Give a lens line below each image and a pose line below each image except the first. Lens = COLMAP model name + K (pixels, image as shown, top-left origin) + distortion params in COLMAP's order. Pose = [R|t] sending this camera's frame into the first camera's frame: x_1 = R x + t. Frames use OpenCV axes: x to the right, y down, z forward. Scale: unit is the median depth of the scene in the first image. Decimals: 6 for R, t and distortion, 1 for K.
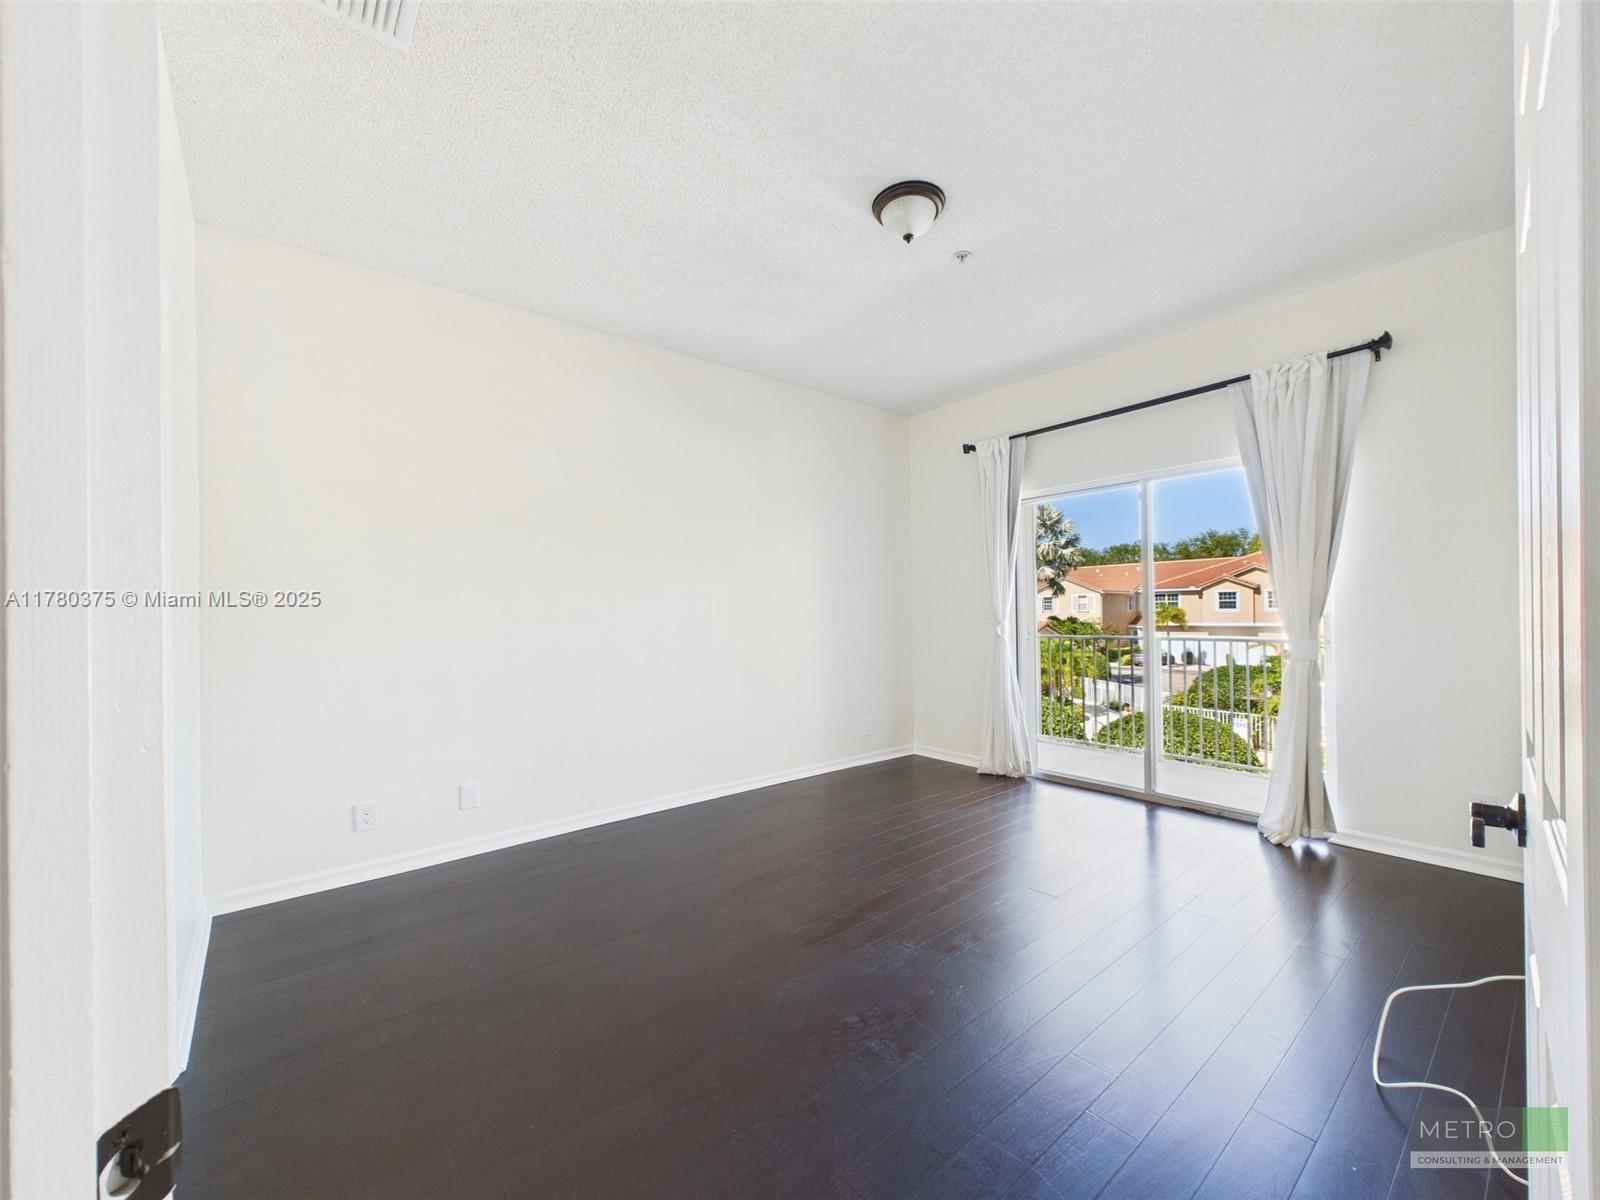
lens RADIAL K [[637.2, 0, 800.0], [0, 637.2, 600.0], [0, 0, 1]] dist [0.002161, 0.000148]
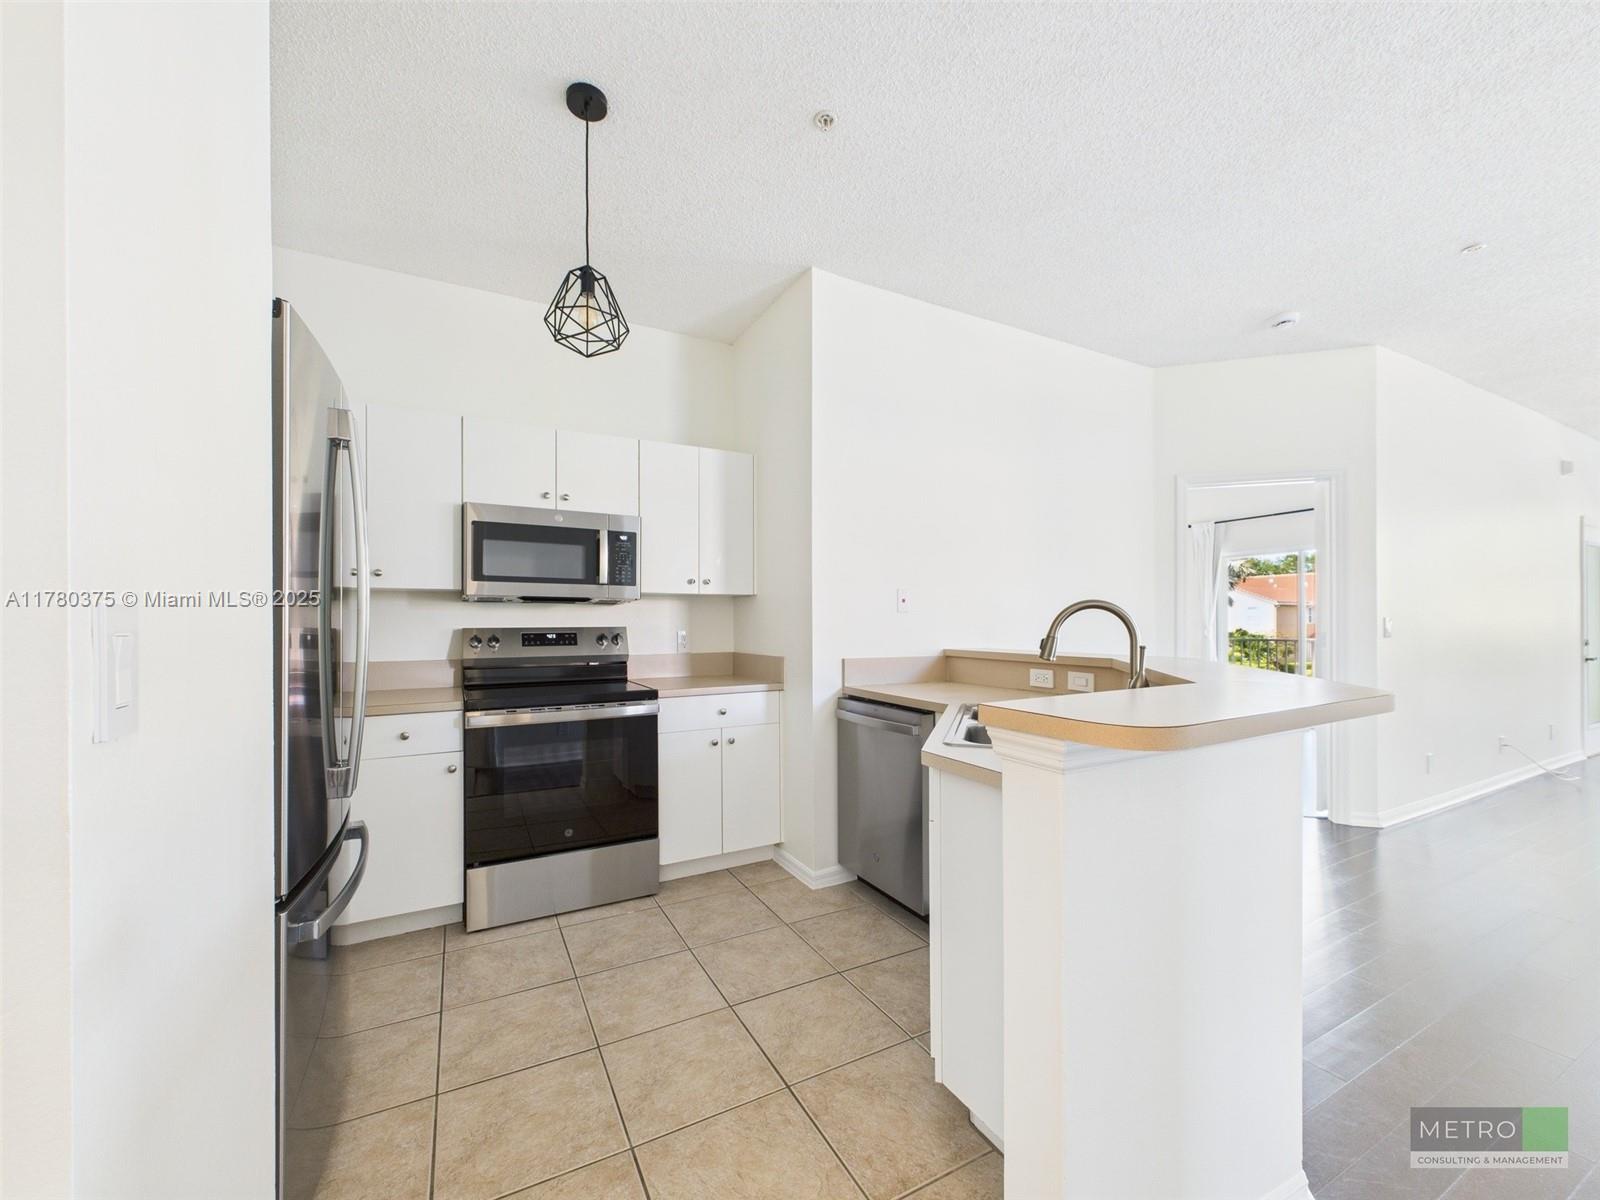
lens RADIAL K [[637.2, 0, 800.0], [0, 637.2, 600.0], [0, 0, 1]] dist [0.002161, 0.000148]
pose [[0.980256, 0.004485, -0.197680, -0.050329], [-0.006987, 0.999904, -0.011962, -0.001494], [0.197608, 0.013107, 0.980194, -0.107741]]
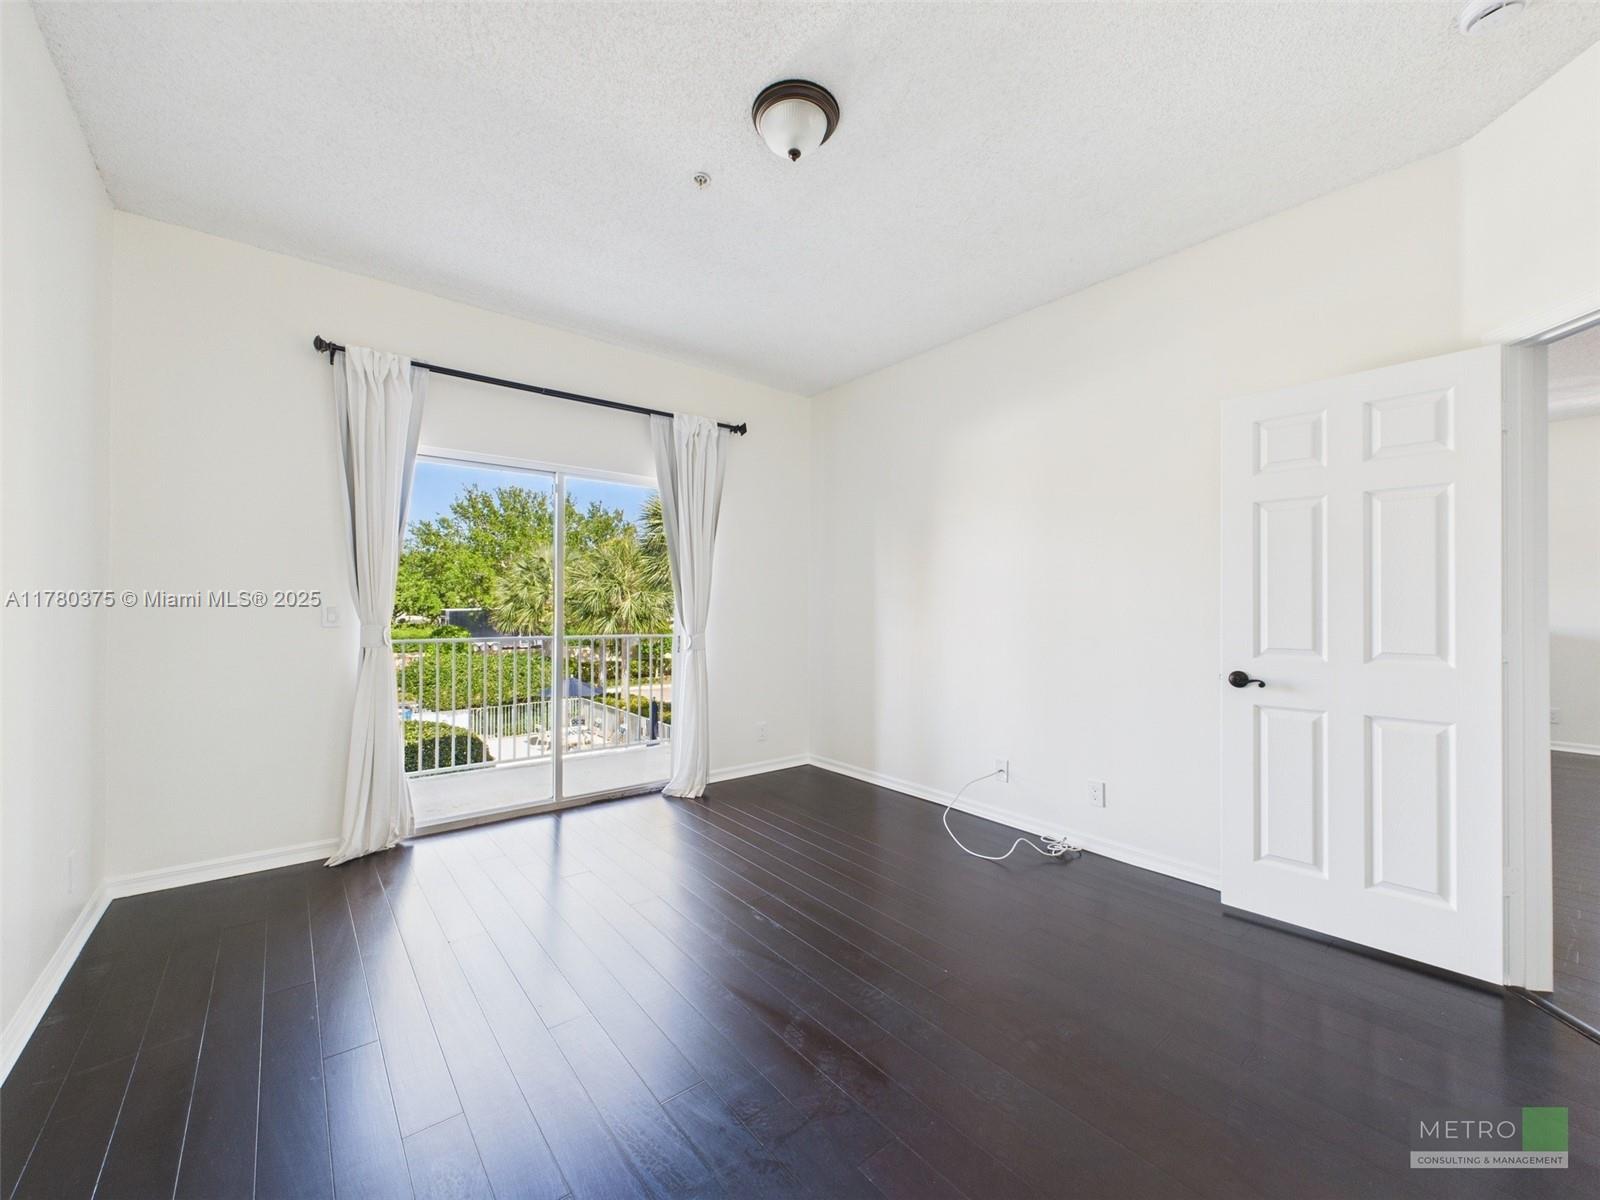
lens RADIAL K [[645.2, 0, 800.0], [0, 645.2, 600.0], [0, 0, 1]] dist [0.000788, 0.000030]
pose [[0.004584, 0.025280, 0.999670, -0.043051], [-0.022879, 0.999421, -0.025169, 0.001841], [-0.999728, -0.022756, 0.005160, 0.064918]]
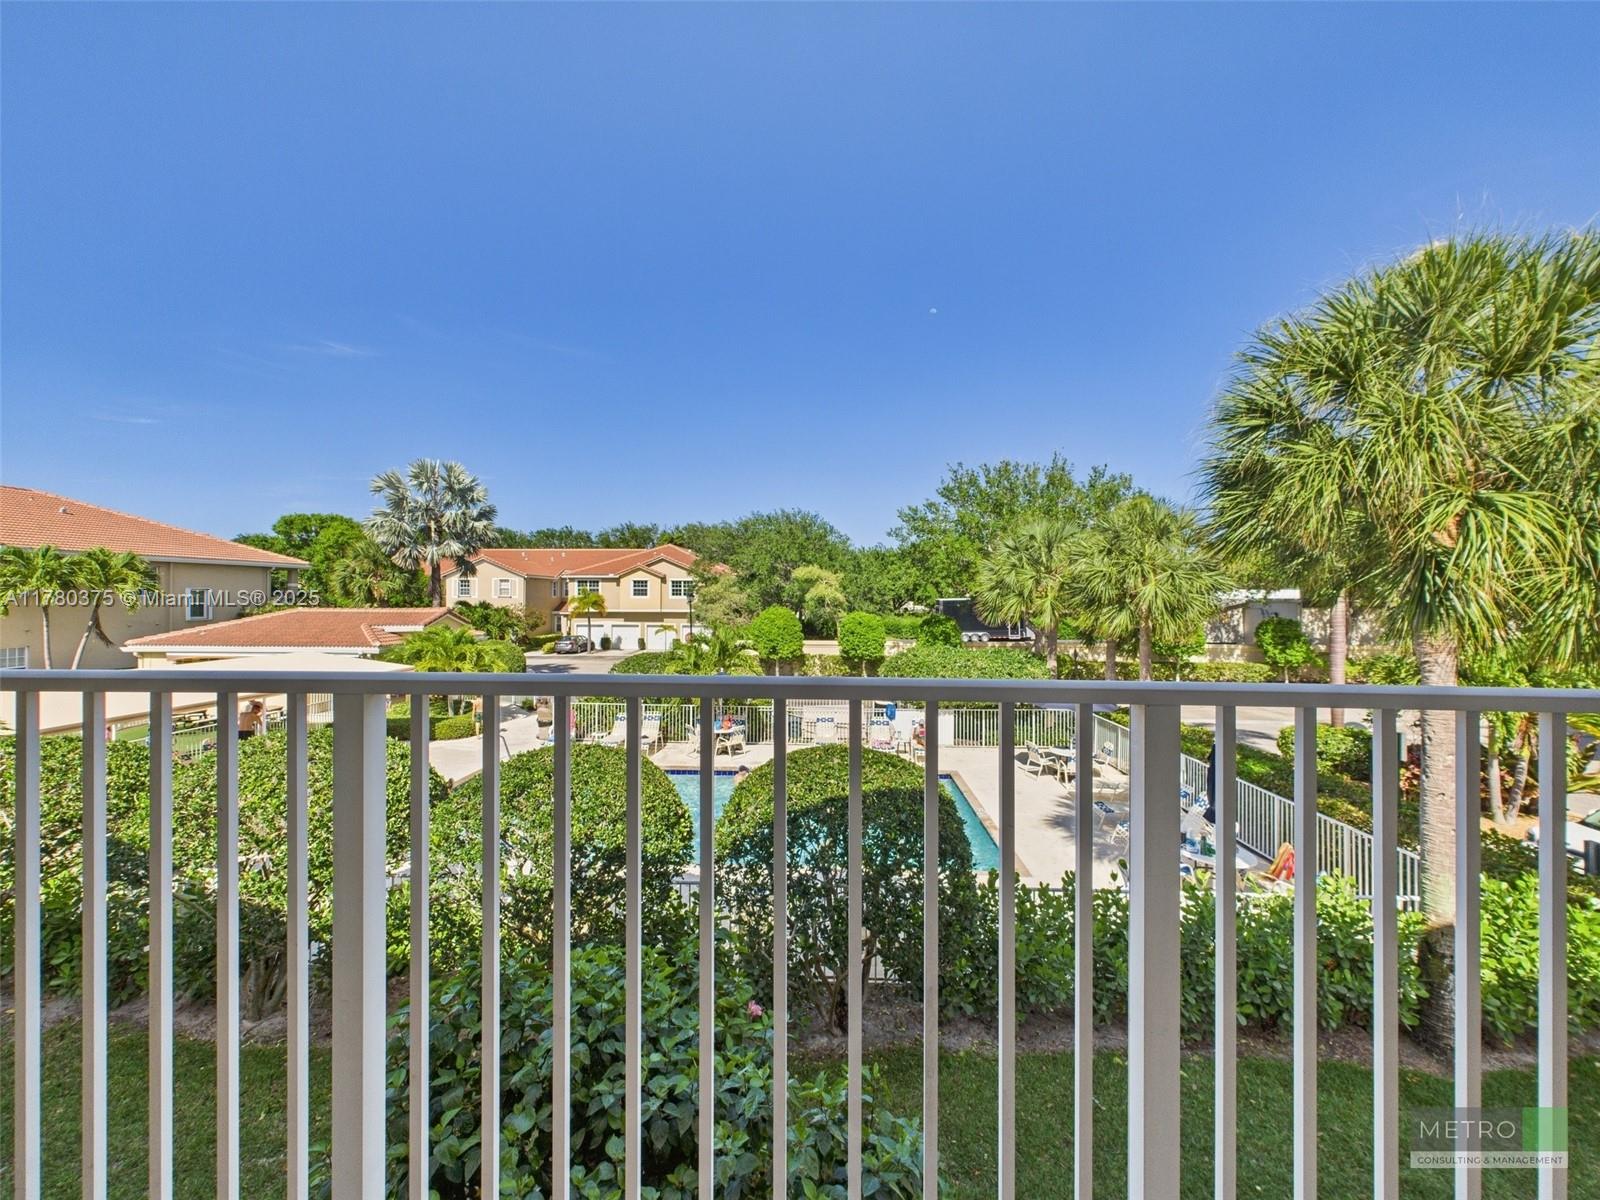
lens RADIAL K [[637.2, 0, 800.0], [0, 637.2, 600.0], [0, 0, 1]] dist [0.002161, 0.000148]
pose [[0.670905, 0.014141, 0.741408, 0.078246], [-0.029805, 0.999524, 0.007907, 0.004818], [-0.740944, -0.027402, 0.671008, 0.113475]]
